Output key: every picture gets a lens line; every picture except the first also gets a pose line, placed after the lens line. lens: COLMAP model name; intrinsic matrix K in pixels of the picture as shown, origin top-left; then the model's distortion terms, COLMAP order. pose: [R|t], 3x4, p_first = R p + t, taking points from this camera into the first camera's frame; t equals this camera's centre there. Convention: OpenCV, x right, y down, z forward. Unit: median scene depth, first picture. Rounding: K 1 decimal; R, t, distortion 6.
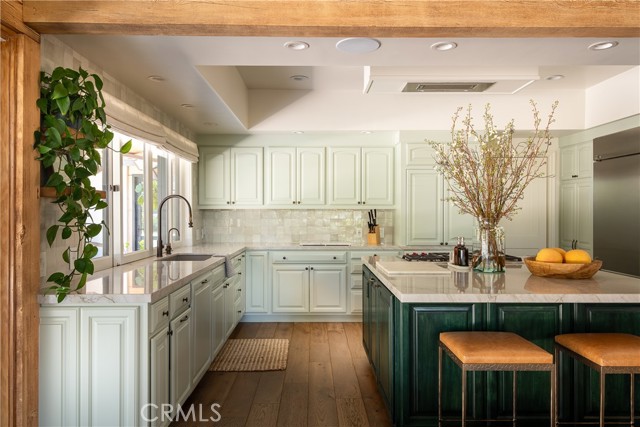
lens RADIAL K [[475.2, 0, 320.9], [0, 475.2, 211.4], [0, 0, 1]] dist [0.027588, -0.001690]
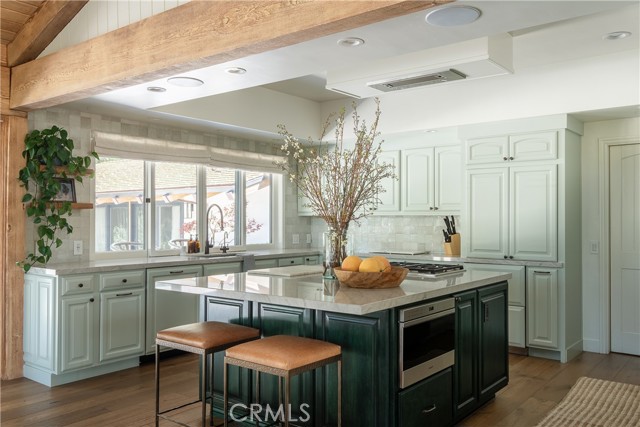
lens RADIAL K [[541.8, 0, 318.0], [0, 541.8, 213.6], [0, 0, 1]] dist [0.036780, -0.027512]
pose [[0.783786, -0.004819, -0.621012, 0.583525], [-0.001395, 0.999954, -0.009521, 0.001865], [0.621029, 0.008329, 0.783743, 0.055380]]
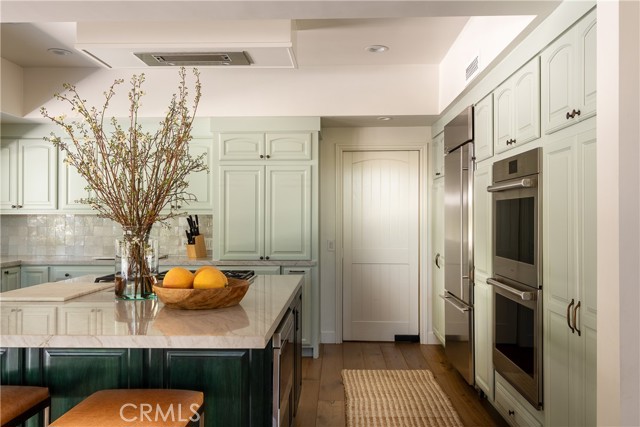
lens RADIAL K [[541.8, 0, 317.7], [0, 541.8, 213.4], [0, 0, 1]] dist [0.036780, -0.027512]
pose [[0.998855, 0.001102, -0.047817, 0.390228], [-0.001482, 0.999968, -0.007909, 0.000026], [0.047807, 0.007971, 0.998825, 0.091381]]
